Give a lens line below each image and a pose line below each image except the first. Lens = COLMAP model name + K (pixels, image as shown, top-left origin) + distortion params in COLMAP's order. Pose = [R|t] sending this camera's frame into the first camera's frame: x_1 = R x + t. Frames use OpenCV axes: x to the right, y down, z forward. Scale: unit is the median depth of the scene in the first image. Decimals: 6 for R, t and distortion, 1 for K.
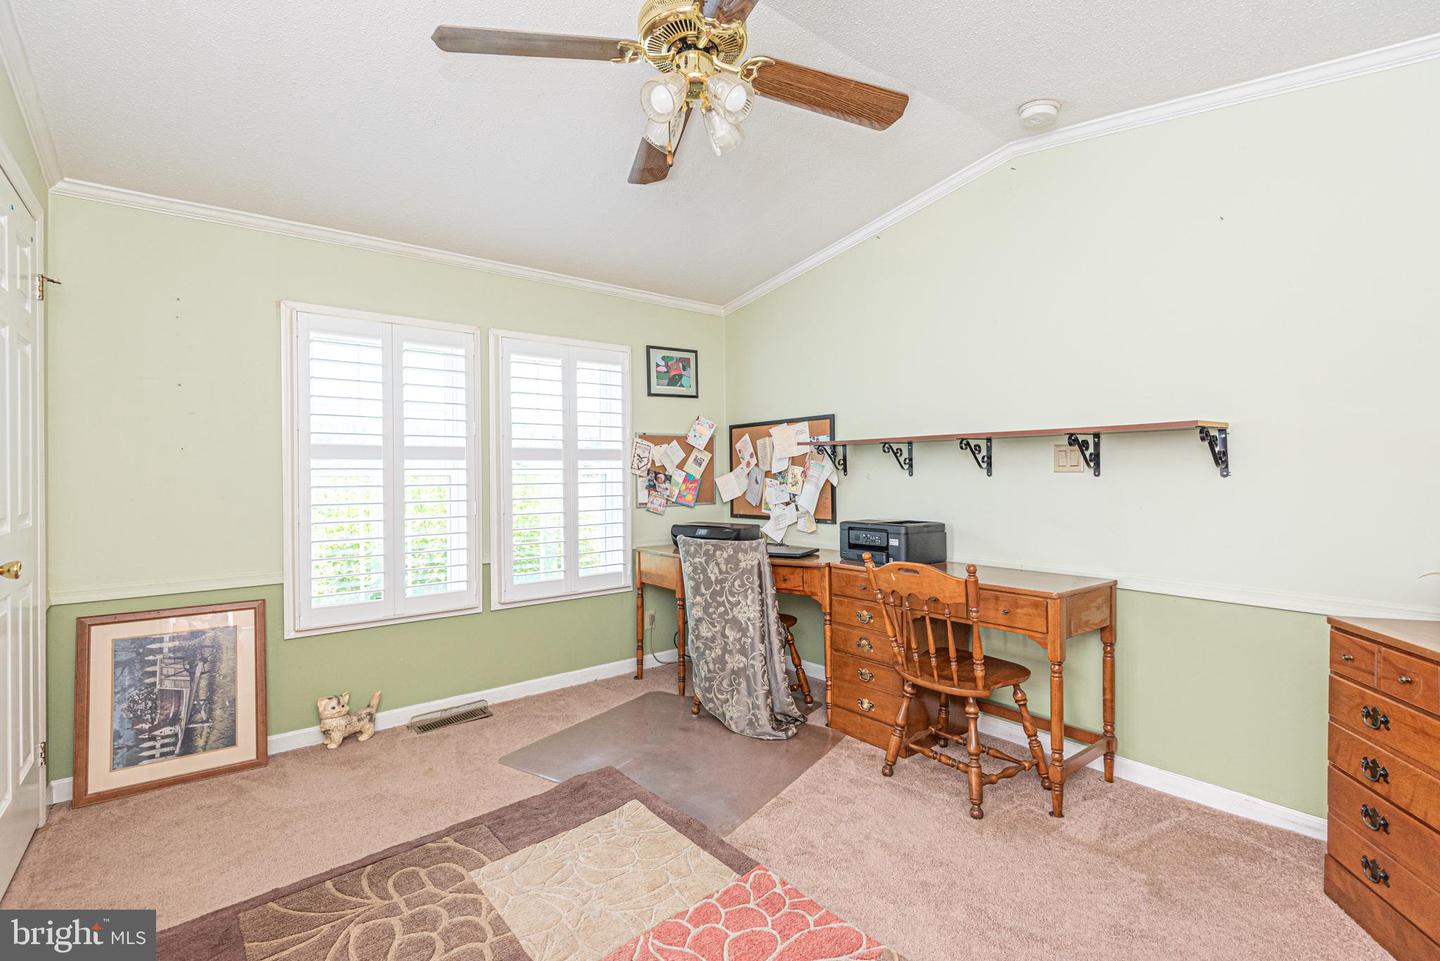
lens RADIAL K [[656.2, 0, 728.6], [0, 656.2, 473.6], [0, 0, 1]] dist [0.038498, -0.020456]
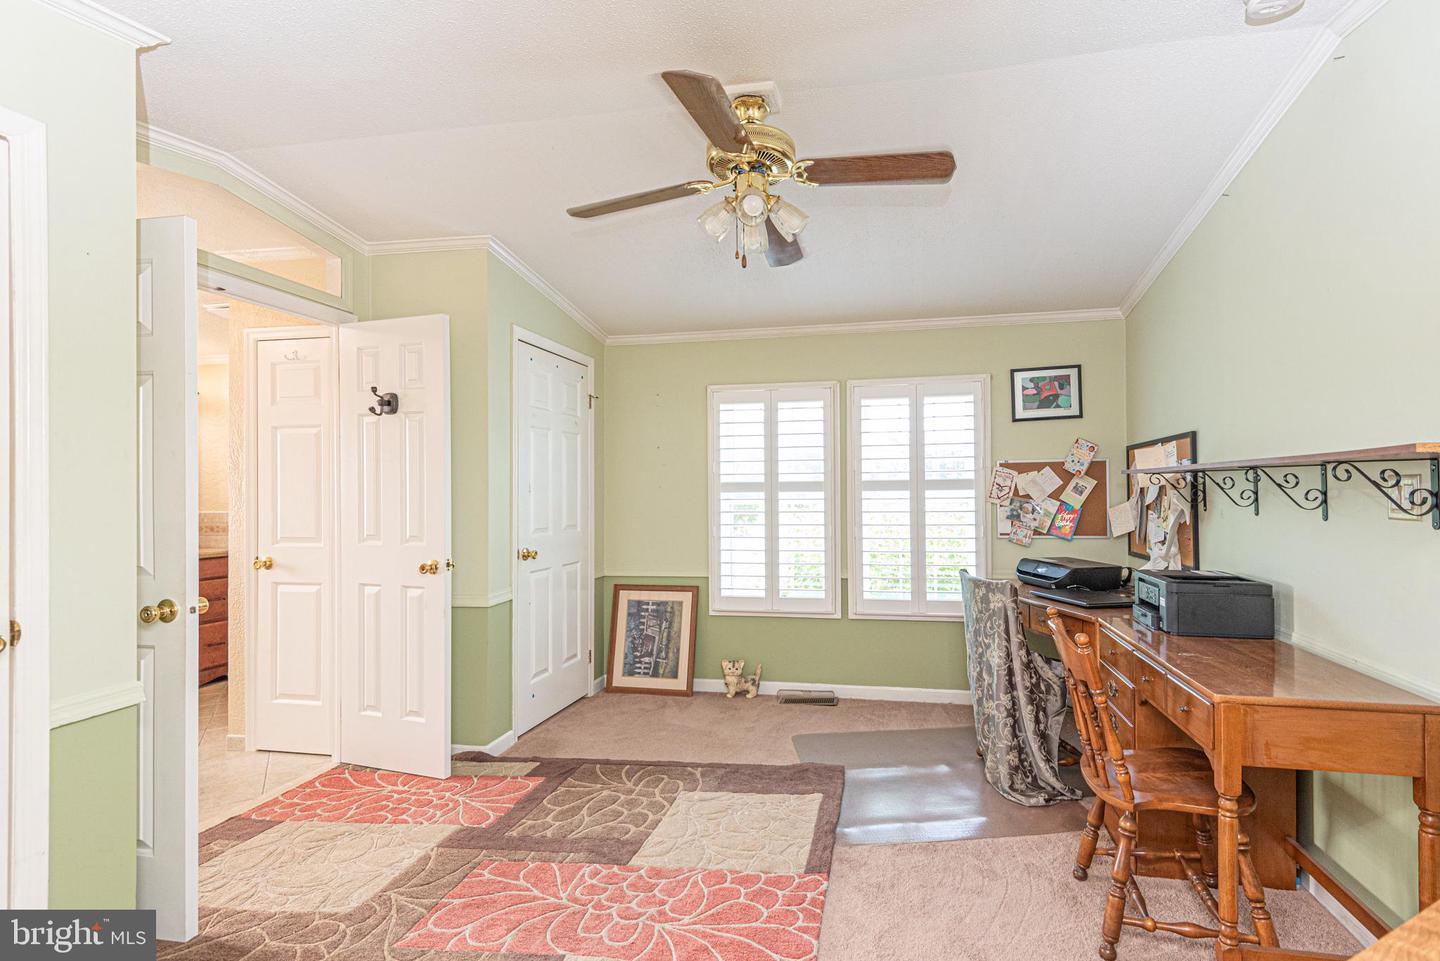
lens RADIAL K [[629.1, 0, 722.0], [0, 629.1, 488.8], [0, 0, 1]] dist [0.036210, -0.017136]
pose [[0.666325, -0.006237, -0.745635, 0.381537], [0.002011, 0.999976, -0.006568, -0.020401], [0.745658, 0.002877, 0.666322, 0.090407]]
